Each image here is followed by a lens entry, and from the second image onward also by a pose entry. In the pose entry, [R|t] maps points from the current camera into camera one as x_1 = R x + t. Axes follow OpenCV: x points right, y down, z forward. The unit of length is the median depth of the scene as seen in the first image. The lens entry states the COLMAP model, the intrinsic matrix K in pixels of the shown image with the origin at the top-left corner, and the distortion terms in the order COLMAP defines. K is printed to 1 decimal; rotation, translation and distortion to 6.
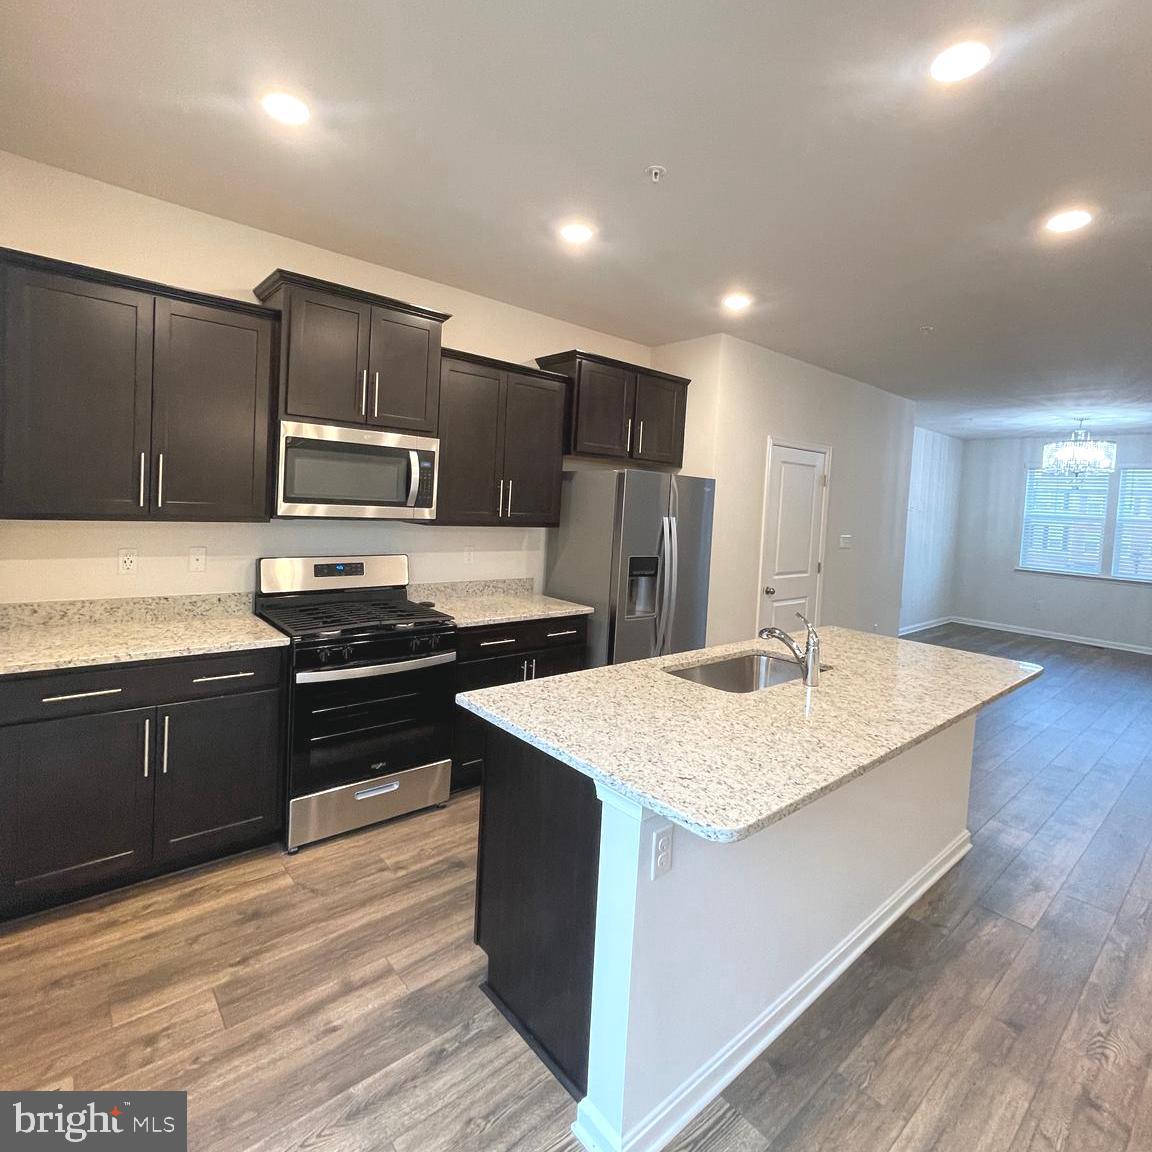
lens RADIAL K [[620.6, 0, 573.9], [0, 620.6, 480.8], [0, 0, 1]] dist [-0.008045, 0.005283]
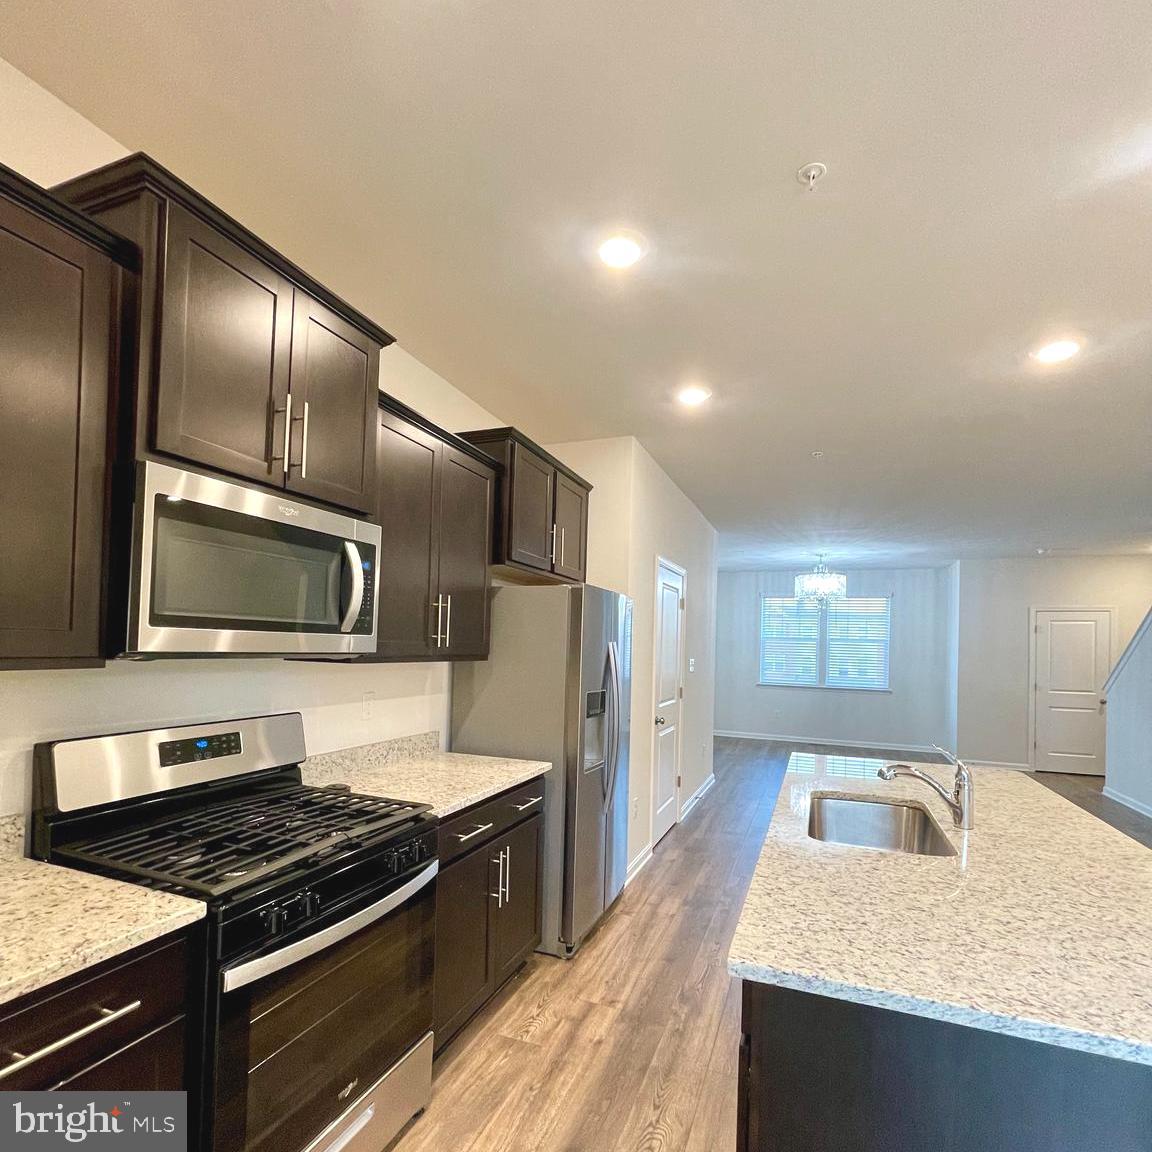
lens RADIAL K [[620.6, 0, 560.1], [0, 620.6, 605.3], [0, 0, 1]] dist [-0.008045, 0.005283]
pose [[0.890352, -0.000899, 0.455271, -0.343903], [0.008473, 0.999858, -0.014596, 0.024376], [-0.455193, 0.016853, 0.890233, 0.348559]]
